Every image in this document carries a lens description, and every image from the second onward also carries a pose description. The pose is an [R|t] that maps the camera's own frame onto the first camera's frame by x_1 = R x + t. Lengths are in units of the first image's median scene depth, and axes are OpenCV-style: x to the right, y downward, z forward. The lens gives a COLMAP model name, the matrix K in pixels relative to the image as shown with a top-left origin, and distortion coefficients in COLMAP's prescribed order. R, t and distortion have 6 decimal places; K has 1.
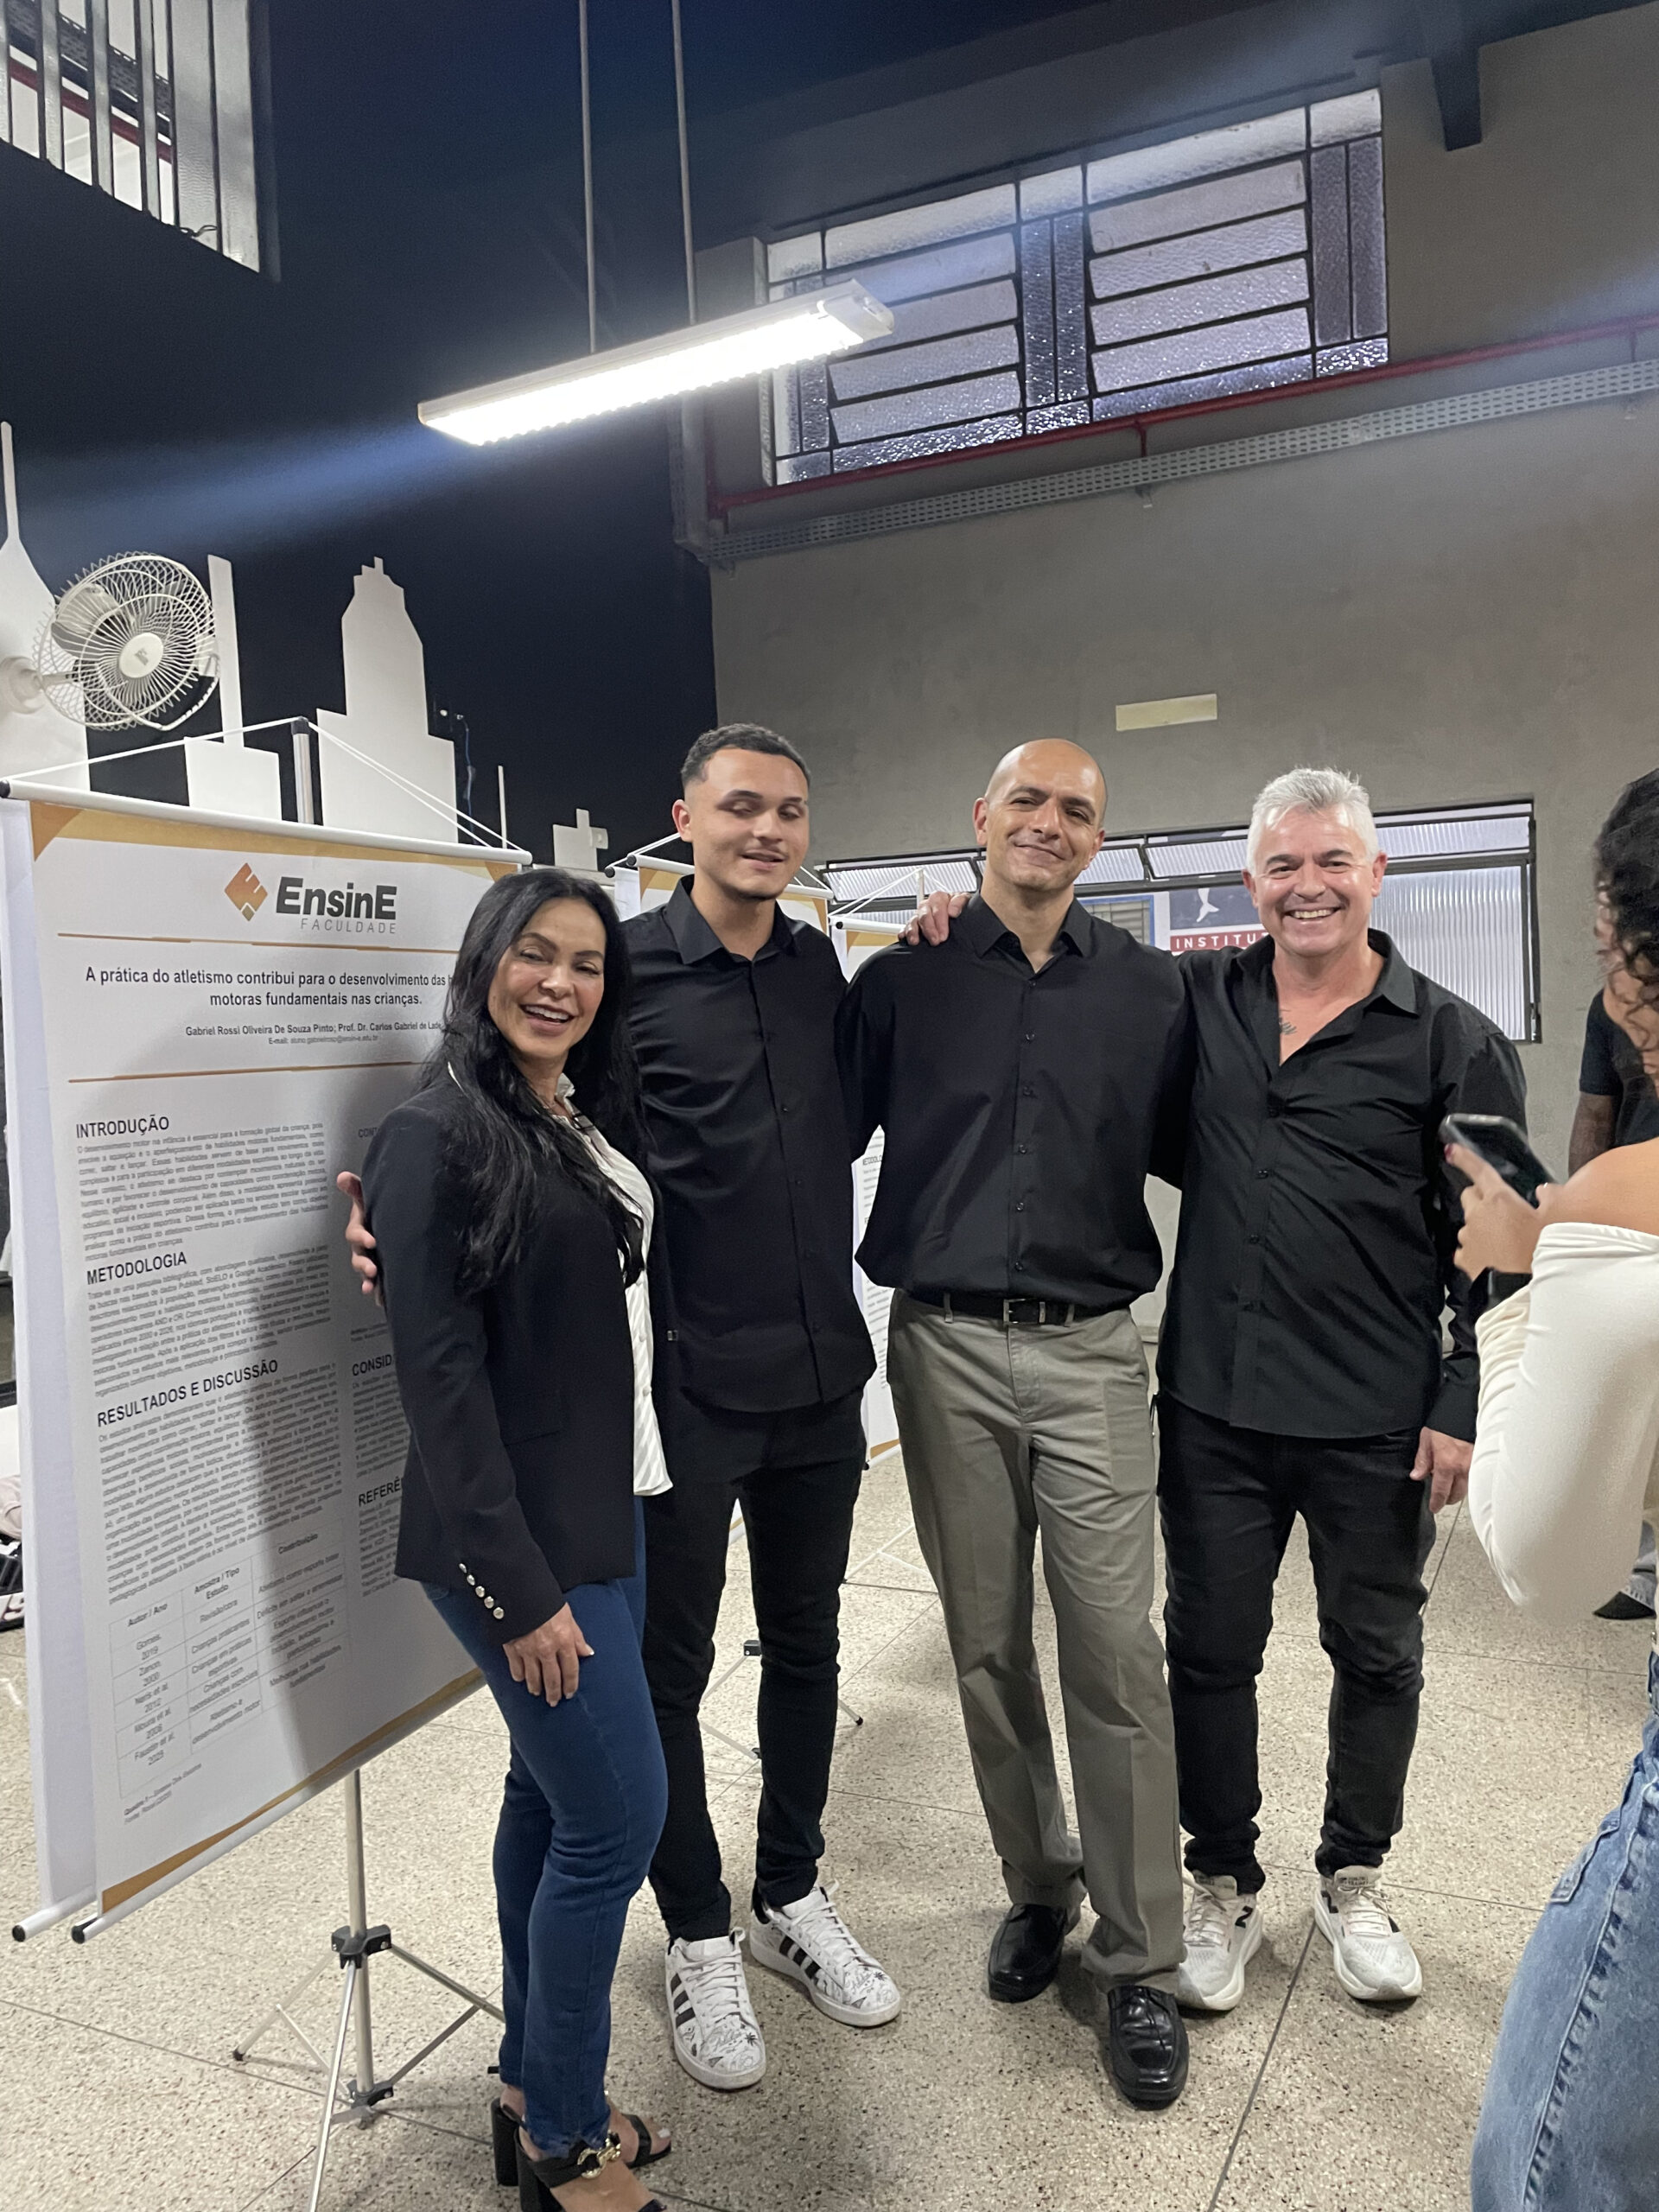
lens RADIAL K [[1685.2, 0, 844.1], [0, 1685.2, 1089.9], [0, 0, 1]] dist [0.100313, -0.126893]
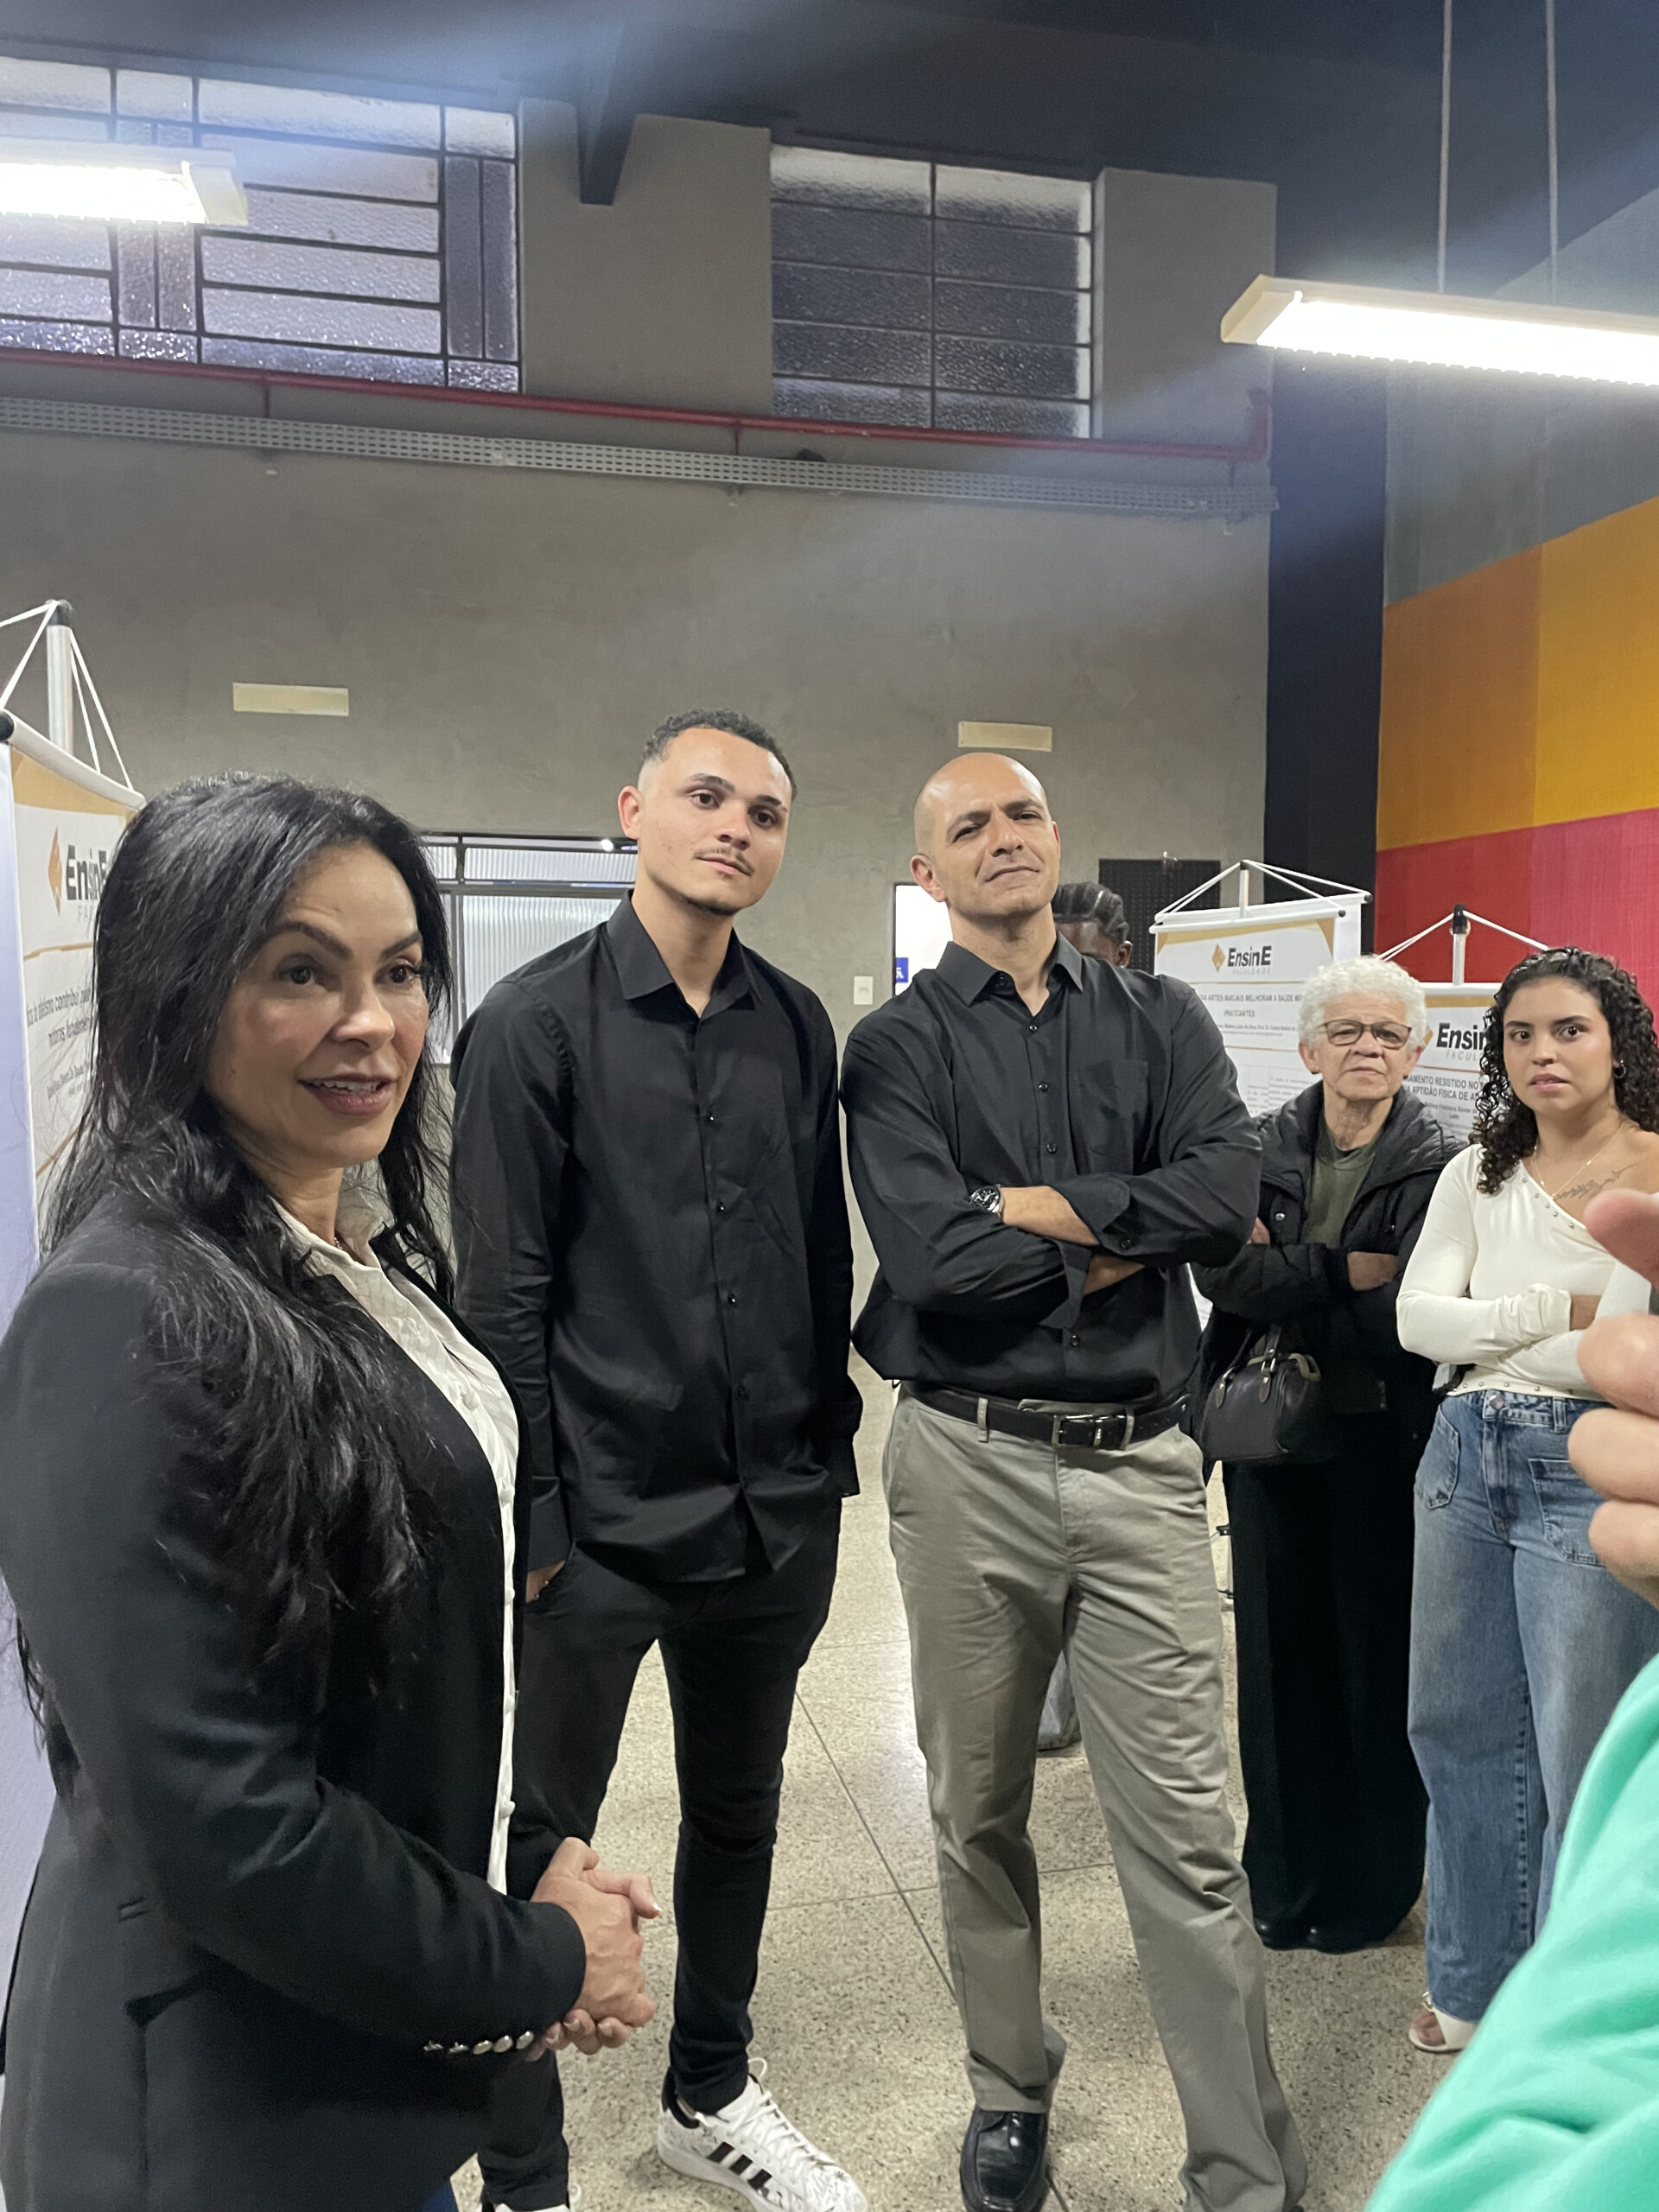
lens RADIAL K [[1685.2, 0, 844.1], [0, 1685.2, 1089.9], [0, 0, 1]] dist [0.100313, -0.126893]
pose [[0.785130, 0.013682, 0.619180, -0.150115], [-0.010443, 0.999906, -0.008854, -0.005553], [-0.619243, 0.000485, 0.785199, 0.089259]]
